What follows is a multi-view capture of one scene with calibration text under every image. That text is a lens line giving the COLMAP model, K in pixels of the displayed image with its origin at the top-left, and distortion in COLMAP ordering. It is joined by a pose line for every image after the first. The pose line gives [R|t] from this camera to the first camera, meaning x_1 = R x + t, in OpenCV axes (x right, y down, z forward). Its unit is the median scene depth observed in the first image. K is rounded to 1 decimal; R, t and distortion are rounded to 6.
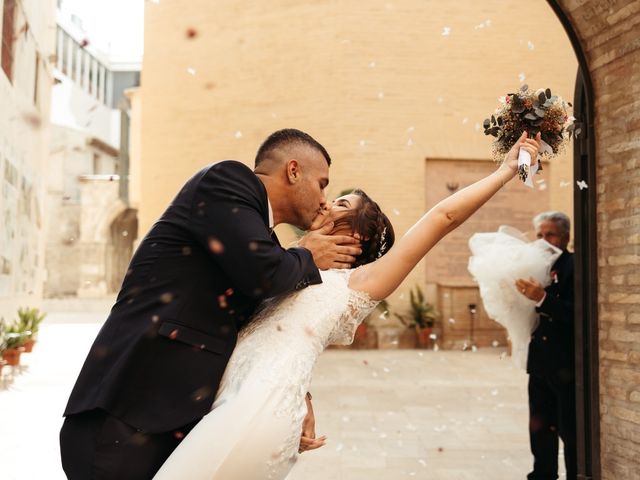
lens RADIAL K [[758.1, 0, 320.0], [0, 758.1, 240.0], [0, 0, 1]] dist [0.000514, -0.044248]
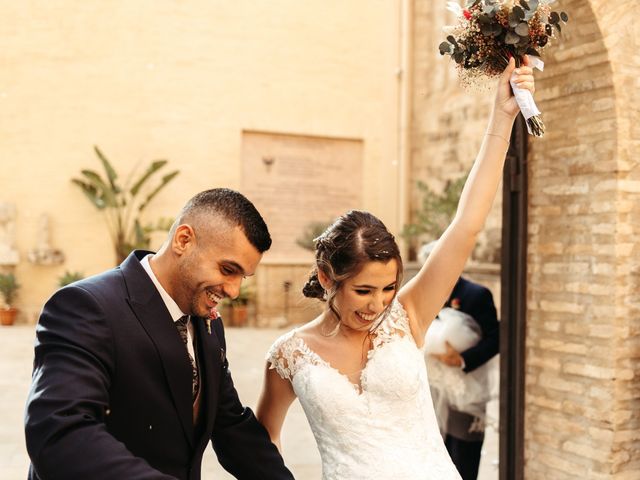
lens RADIAL K [[758.1, 0, 320.0], [0, 758.1, 240.0], [0, 0, 1]] dist [0.000514, -0.044248]
pose [[0.954509, 0.005581, 0.298129, -0.181185], [-0.025472, 0.997696, 0.062878, -0.110581], [-0.297091, -0.067611, 0.952452, 0.165238]]
